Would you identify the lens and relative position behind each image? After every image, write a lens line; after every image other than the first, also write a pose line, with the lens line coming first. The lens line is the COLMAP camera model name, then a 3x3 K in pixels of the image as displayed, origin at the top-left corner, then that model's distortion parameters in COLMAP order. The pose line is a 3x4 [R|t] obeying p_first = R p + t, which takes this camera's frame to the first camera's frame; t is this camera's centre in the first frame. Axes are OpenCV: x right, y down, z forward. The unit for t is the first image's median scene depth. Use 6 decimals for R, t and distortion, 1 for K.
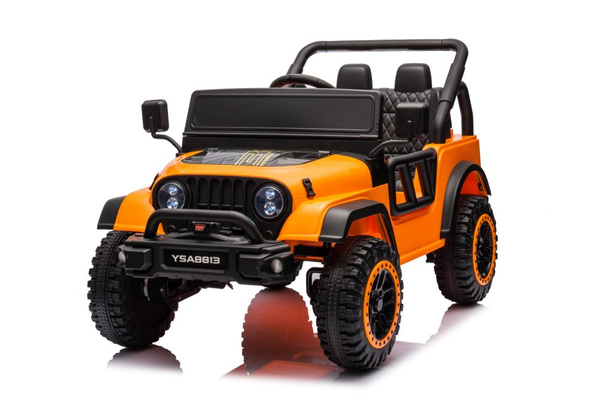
lens RADIAL K [[1333.8, 0, 296.4], [0, 1333.8, 201.9], [0, 0, 1]] dist [0.320776, 0.000000]
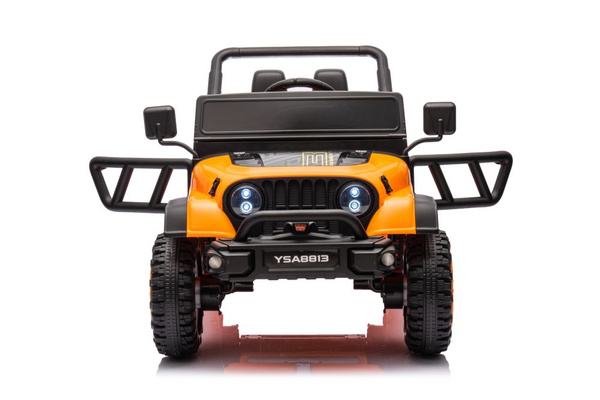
lens RADIAL K [[1333.8, 0, 297.7], [0, 1333.8, 195.9], [0, 0, 1]] dist [0.320776, 0.000000]
pose [[0.910534, -0.047105, 0.410742, -0.468069], [0.052651, 0.998611, -0.002194, -0.002850], [-0.410068, 0.023623, 0.911749, 0.066967]]
